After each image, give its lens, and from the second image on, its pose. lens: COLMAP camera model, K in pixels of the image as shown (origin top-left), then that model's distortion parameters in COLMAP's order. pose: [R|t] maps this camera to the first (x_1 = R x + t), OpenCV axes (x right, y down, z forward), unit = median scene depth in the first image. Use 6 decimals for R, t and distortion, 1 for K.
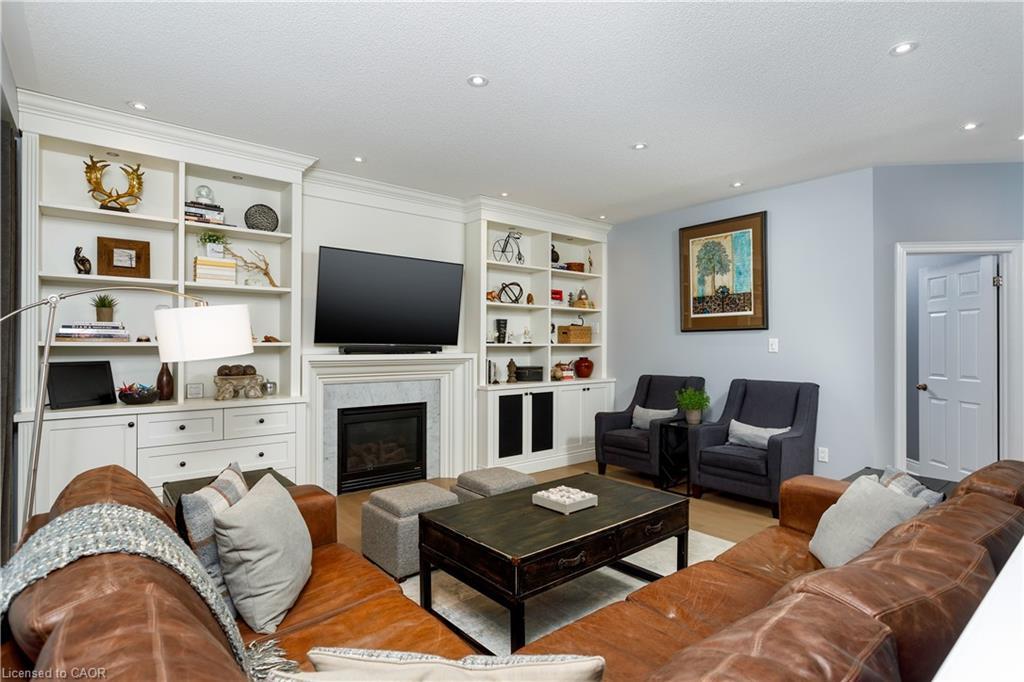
lens RADIAL K [[514.1, 0, 510.3], [0, 514.1, 345.6], [0, 0, 1]] dist [-0.007313, 0.000771]
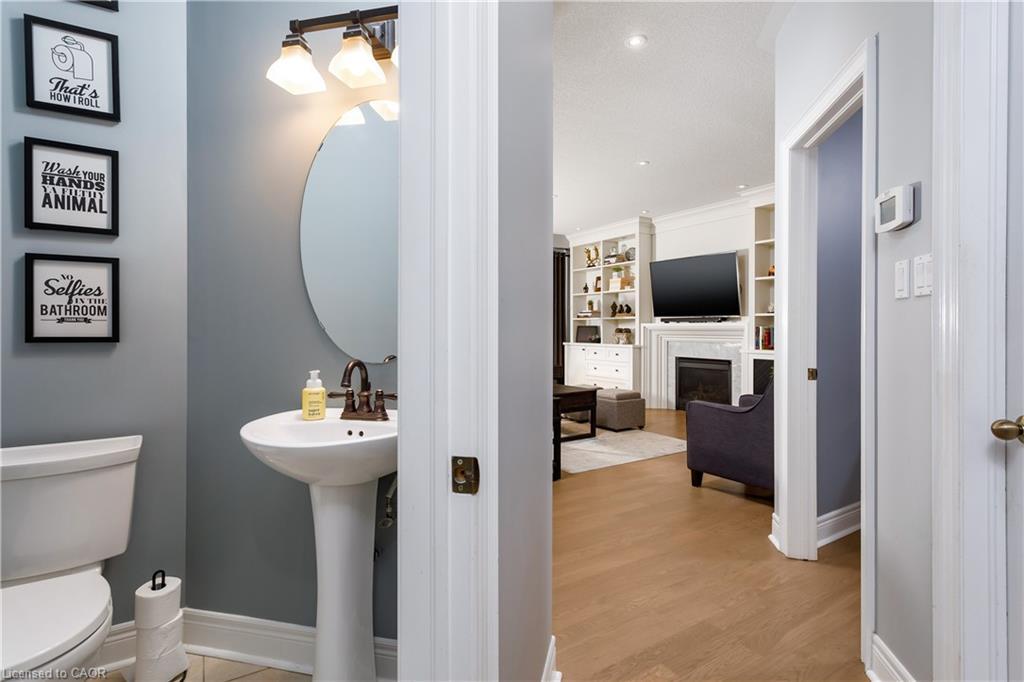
lens RADIAL K [[490.3, 0, 513.1], [0, 490.3, 335.8], [0, 0, 1]] dist [0.003567, 0.000694]
pose [[-0.132631, 0.017024, -0.991019, 1.114692], [0.002832, 0.999855, 0.016797, 0.025402], [0.991161, -0.000579, -0.132660, 0.609939]]
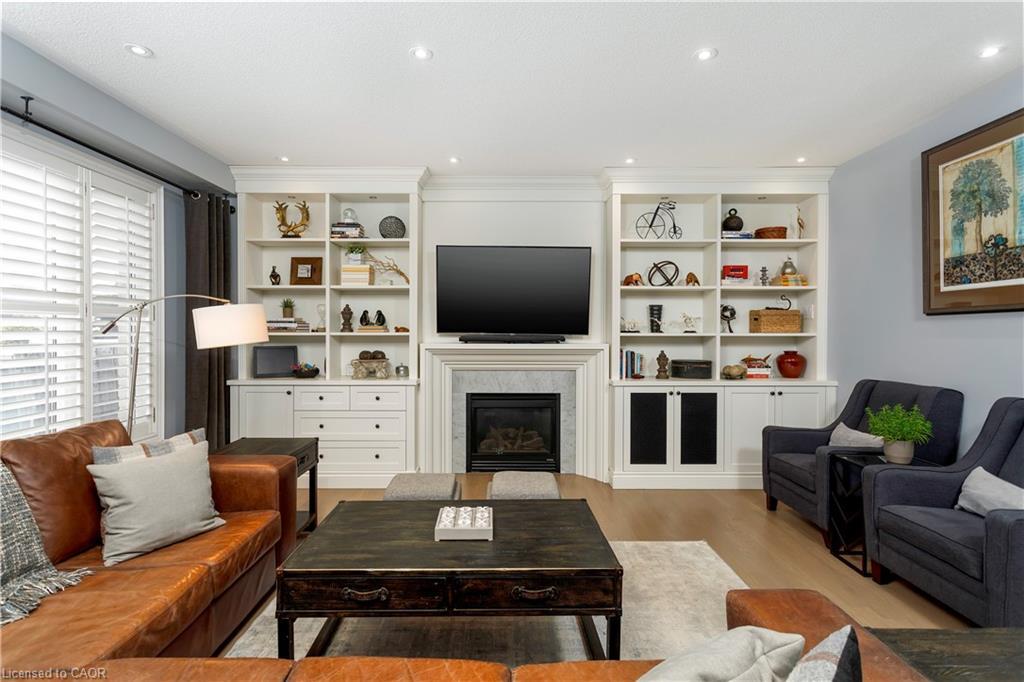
lens RADIAL K [[490.3, 0, 513.1], [0, 490.3, 335.8], [0, 0, 1]] dist [0.003567, 0.000694]
pose [[0.774513, 0.005741, -0.632532, 0.348291], [-0.001304, 0.999971, 0.007478, -0.005530], [0.632557, -0.004967, 0.774498, 0.226180]]
